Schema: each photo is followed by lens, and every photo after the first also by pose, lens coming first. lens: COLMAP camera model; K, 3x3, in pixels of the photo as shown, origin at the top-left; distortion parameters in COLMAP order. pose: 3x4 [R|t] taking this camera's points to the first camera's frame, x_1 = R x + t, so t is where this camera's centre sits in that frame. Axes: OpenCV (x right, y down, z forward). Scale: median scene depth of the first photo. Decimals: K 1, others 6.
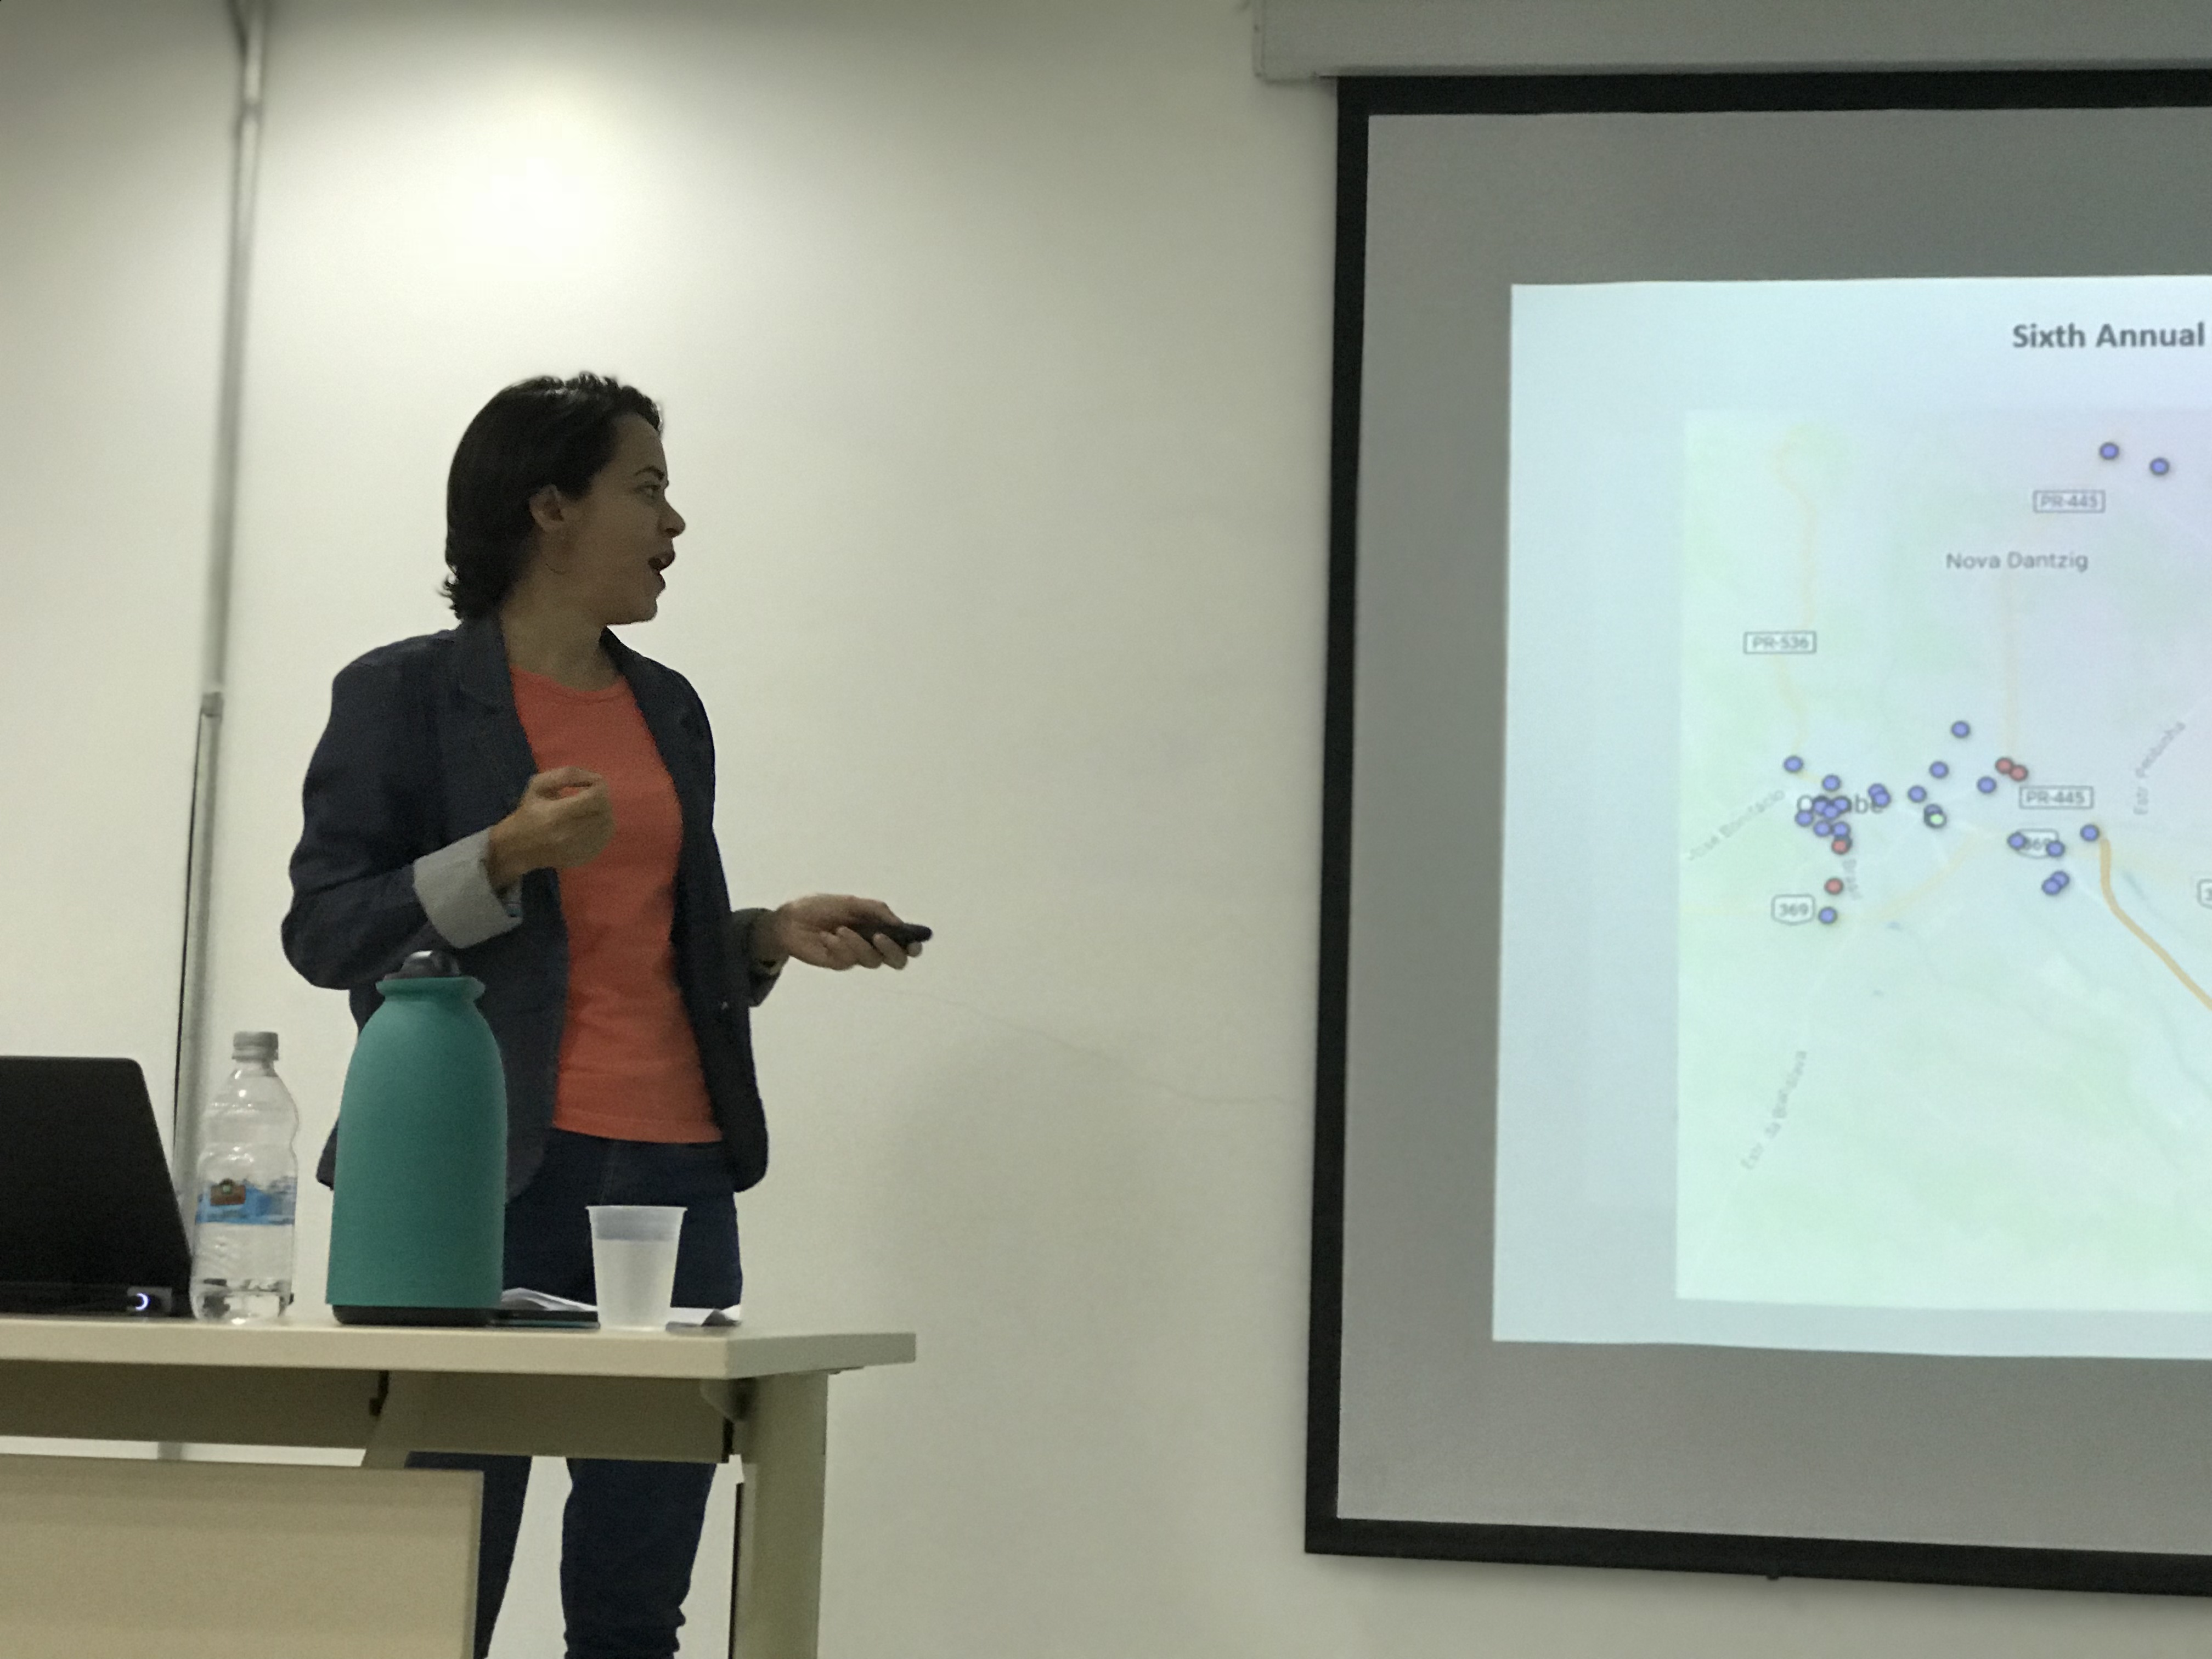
lens RADIAL K [[3584.0, 0, 1125.6], [0, 3584.0, 830.3], [0, 0, 1]] dist [0.047057, 0.000000]
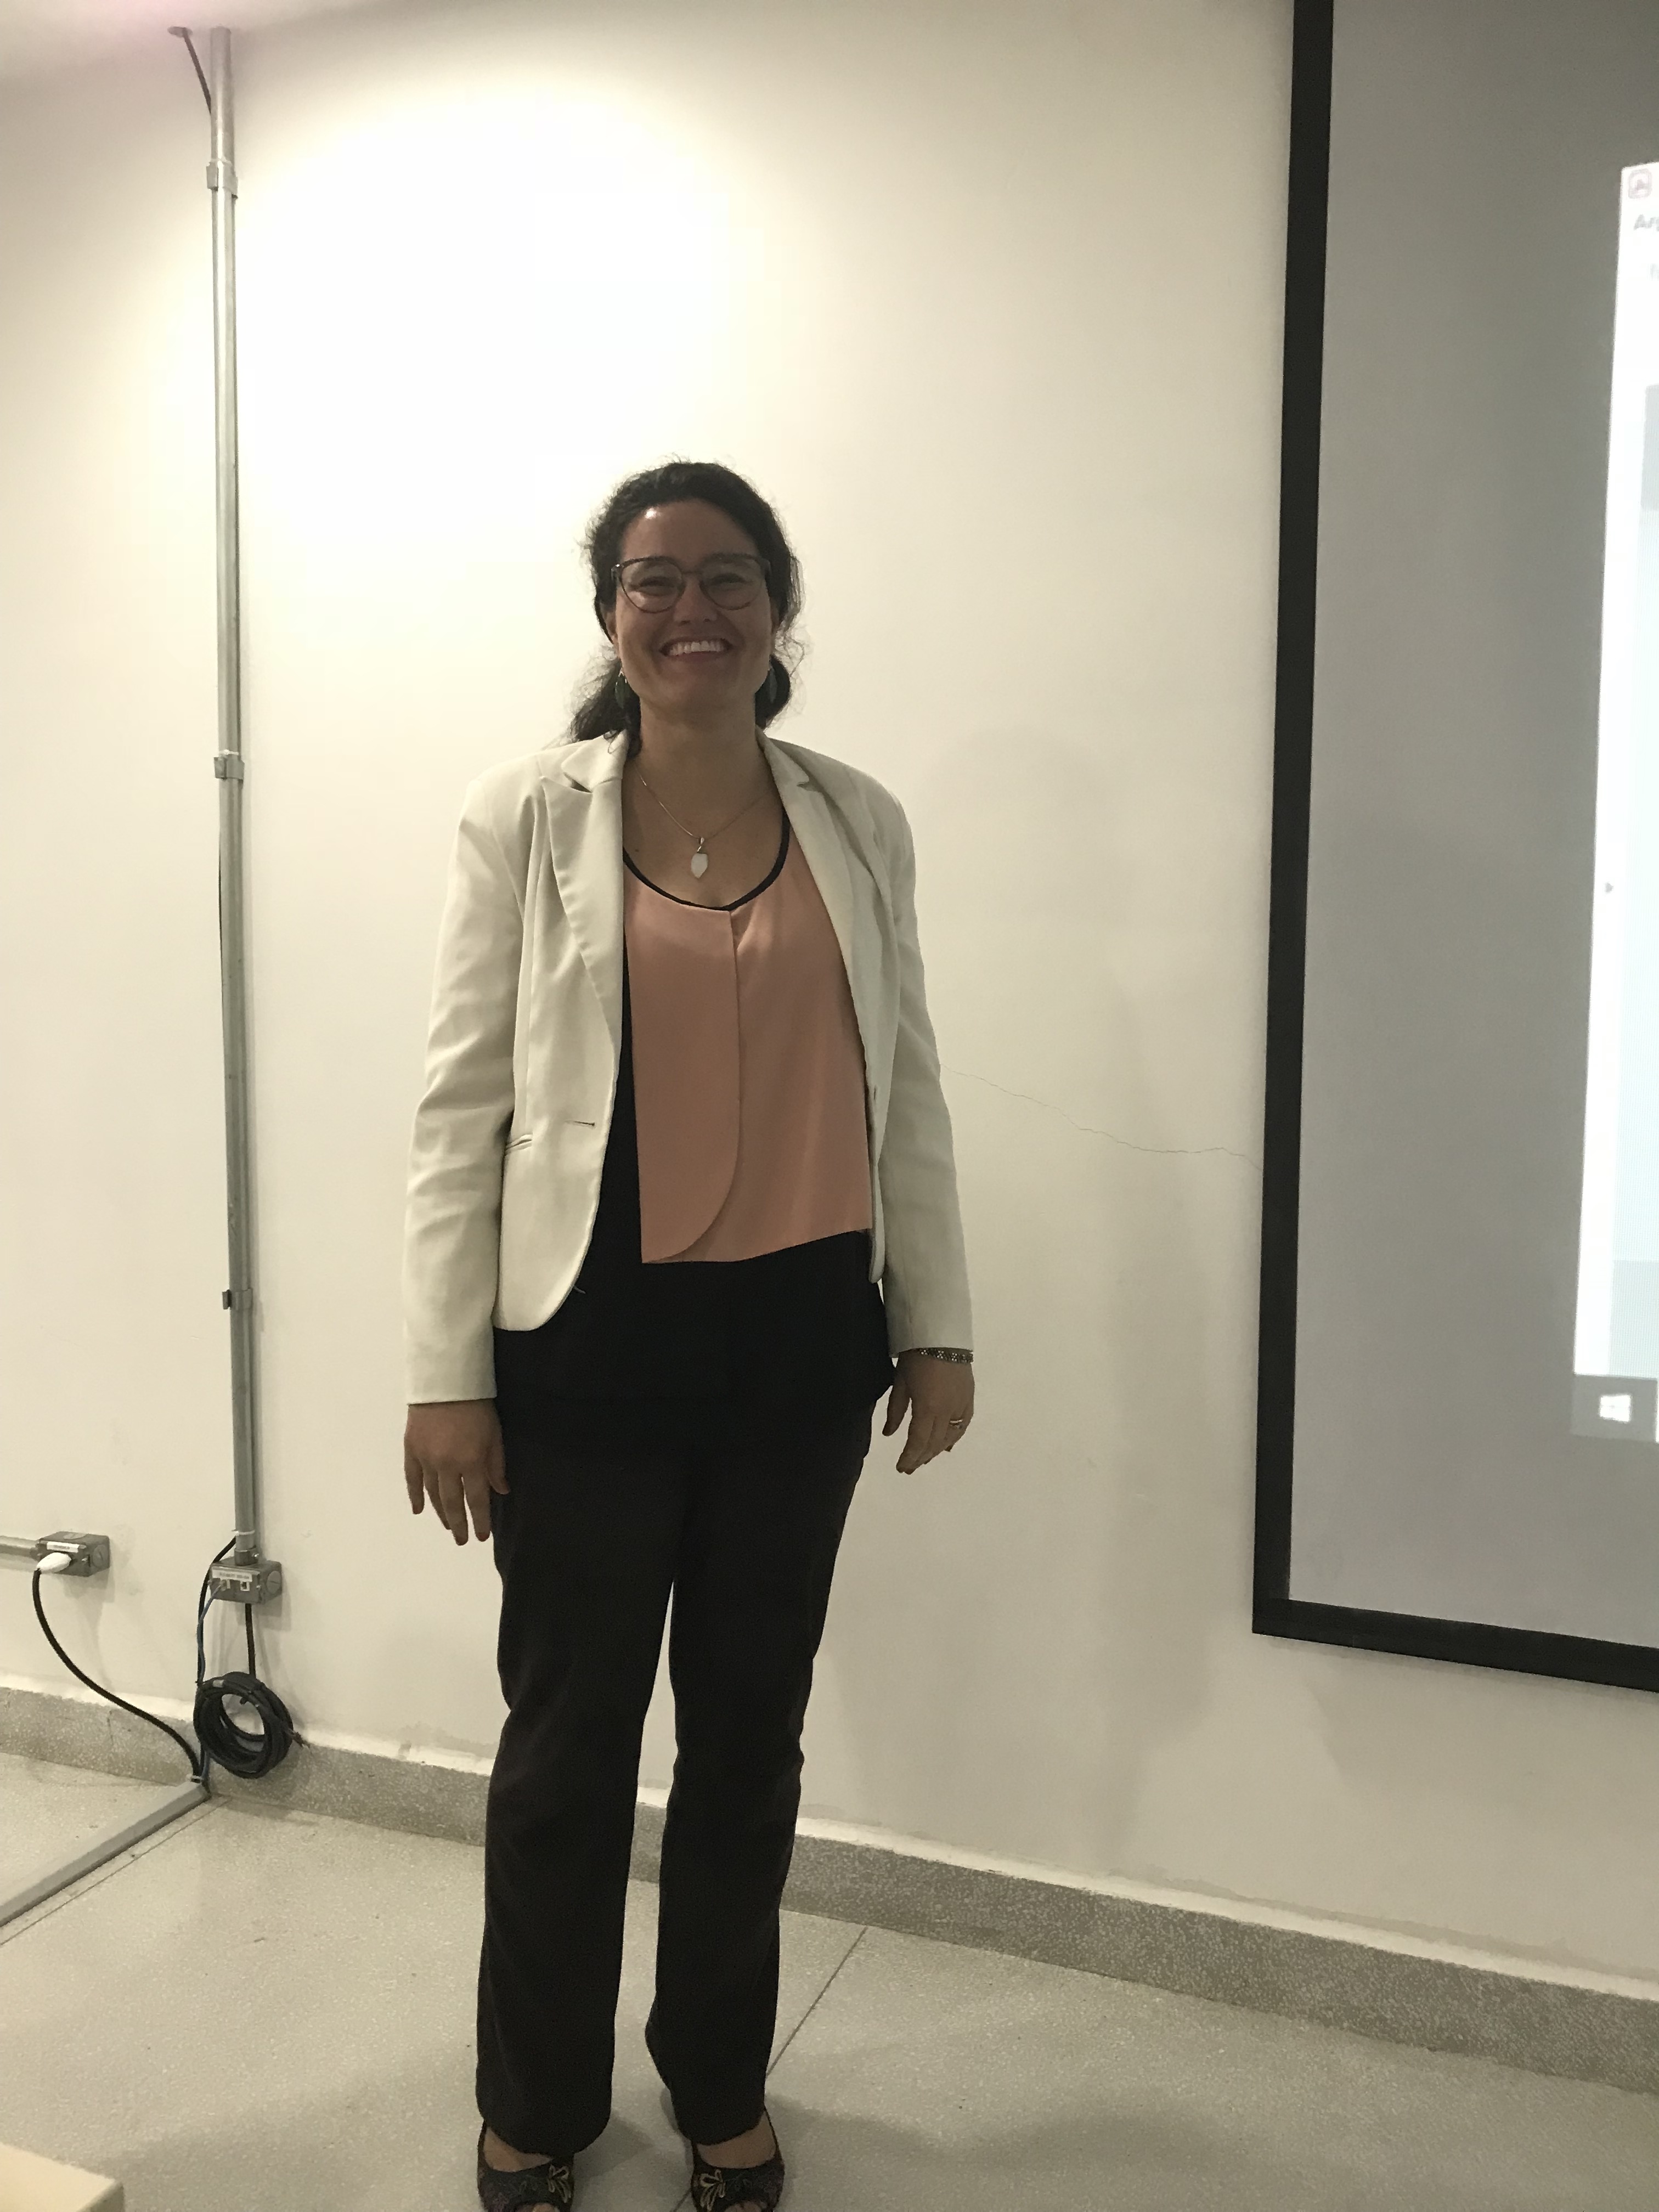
lens RADIAL K [[1791.2, 0, 827.2], [0, 1791.2, 1117.8], [0, 0, 1]] dist [0.018262, -0.017531]
pose [[0.975483, -0.007699, -0.219941, 0.045361], [0.053464, 0.977739, 0.202900, -0.036017], [0.213483, -0.209684, 0.954179, 0.547509]]
